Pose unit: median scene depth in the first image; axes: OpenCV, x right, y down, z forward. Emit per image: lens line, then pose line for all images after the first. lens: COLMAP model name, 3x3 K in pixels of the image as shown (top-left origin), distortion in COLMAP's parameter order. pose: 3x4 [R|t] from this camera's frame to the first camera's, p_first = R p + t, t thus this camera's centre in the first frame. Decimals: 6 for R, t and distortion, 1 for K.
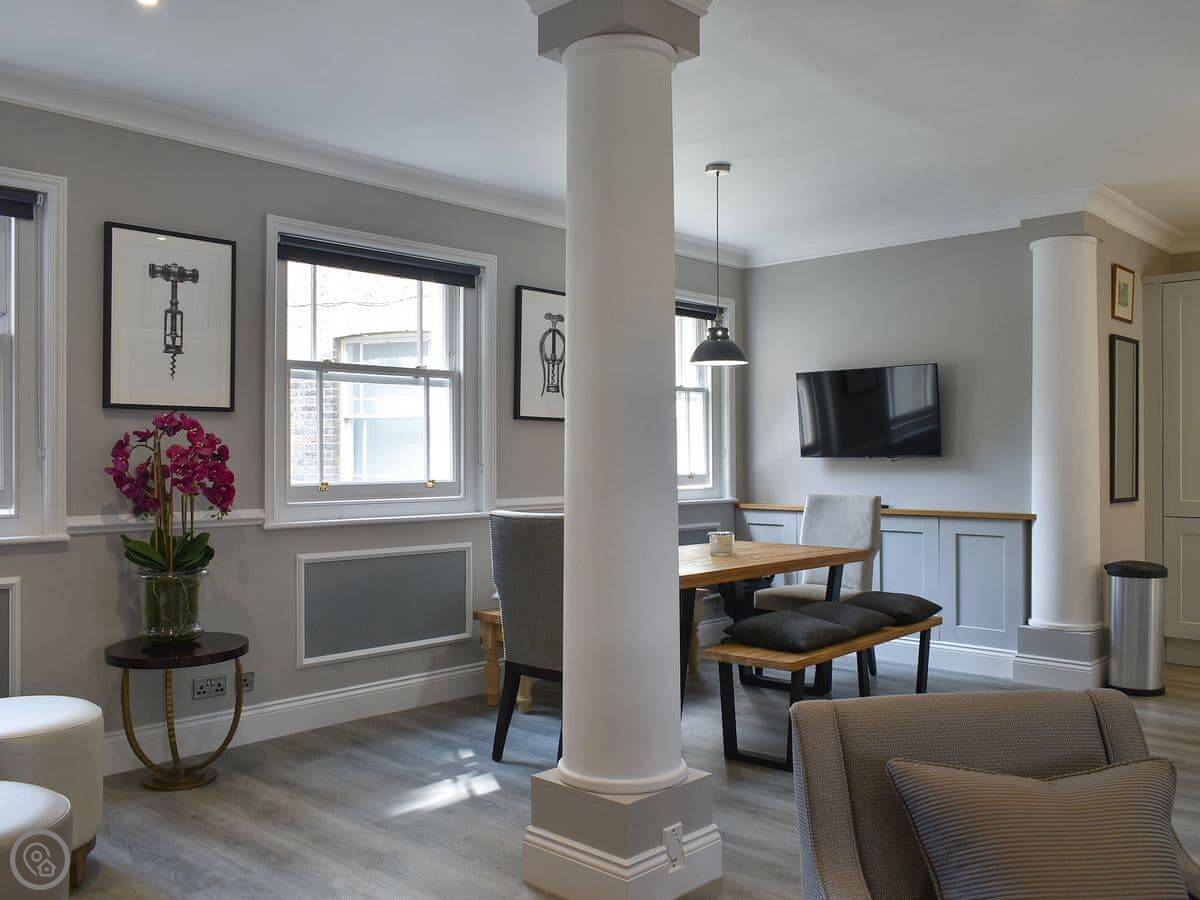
lens RADIAL K [[1066.8, 0, 600.0], [0, 1066.8, 450.0], [0, 0, 1]] dist [-0.009402, -0.017102]
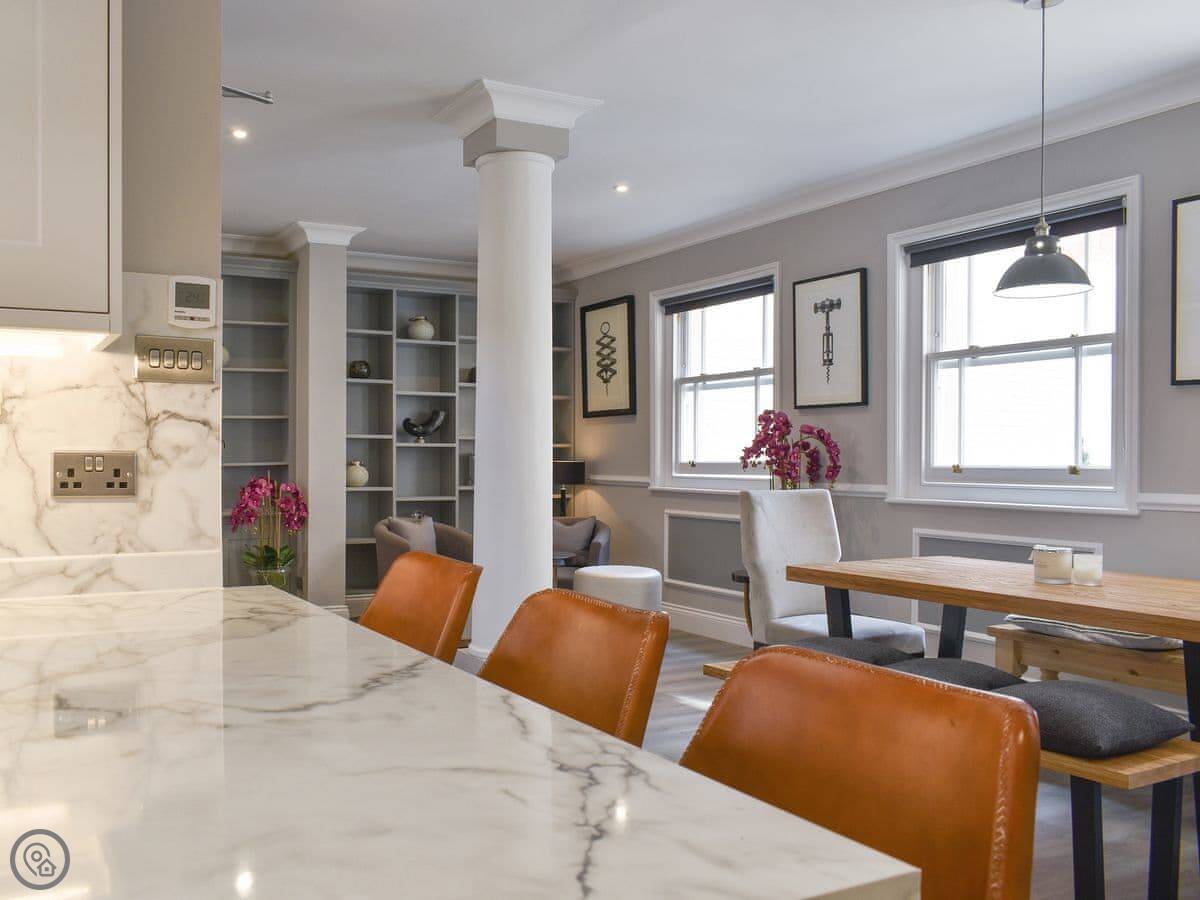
lens RADIAL K [[1066.8, 0, 600.0], [0, 1066.8, 450.0], [0, 0, 1]] dist [-0.009402, -0.017102]
pose [[-0.288524, 0.008669, -0.957433, 0.712761], [0.019056, 0.999813, 0.003310, 0.004876], [0.957283, -0.017290, -0.288636, 0.809042]]
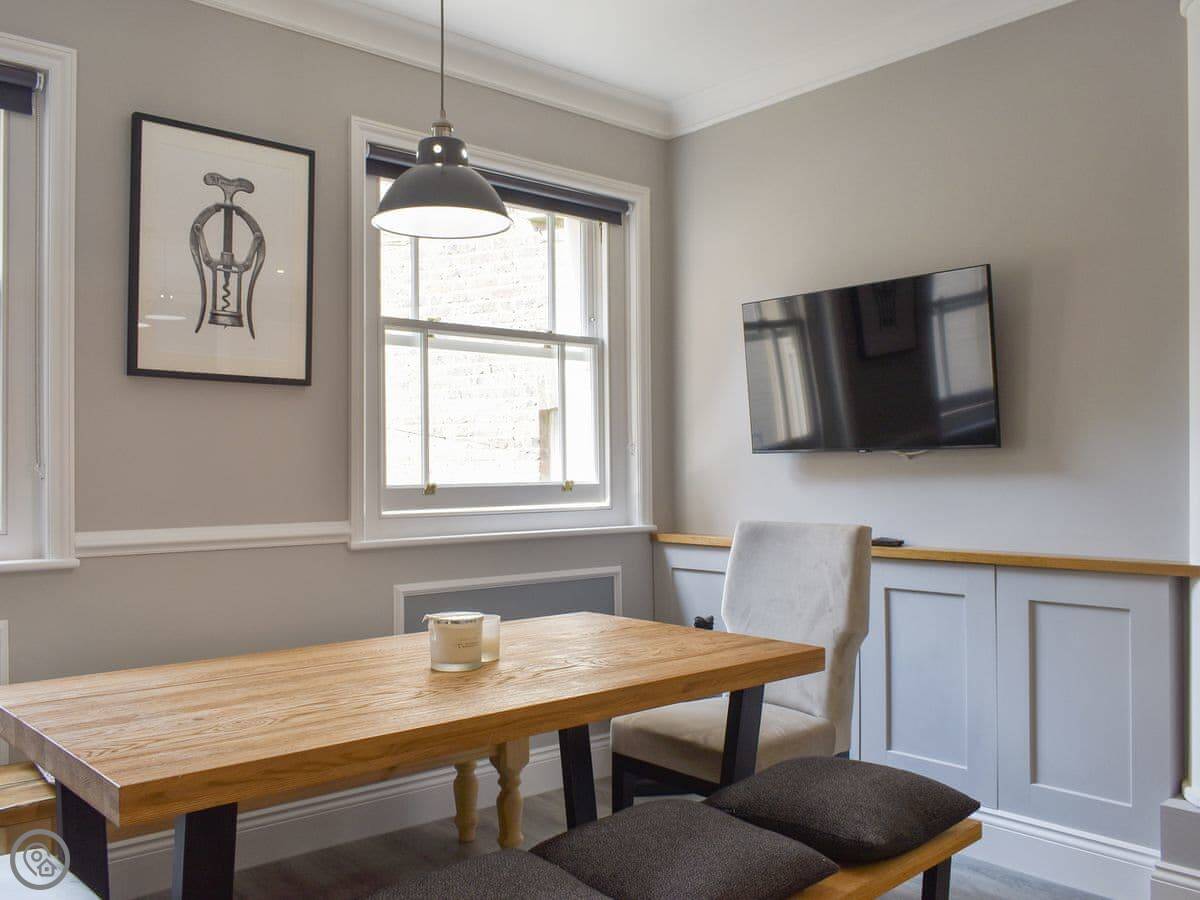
lens RADIAL K [[1066.8, 0, 600.0], [0, 1066.8, 450.0], [0, 0, 1]] dist [-0.009402, -0.017102]
pose [[0.995887, -0.004817, -0.090481, 0.185130], [0.003685, 0.999913, -0.012671, 0.013838], [0.090534, 0.012285, 0.995818, 0.499703]]
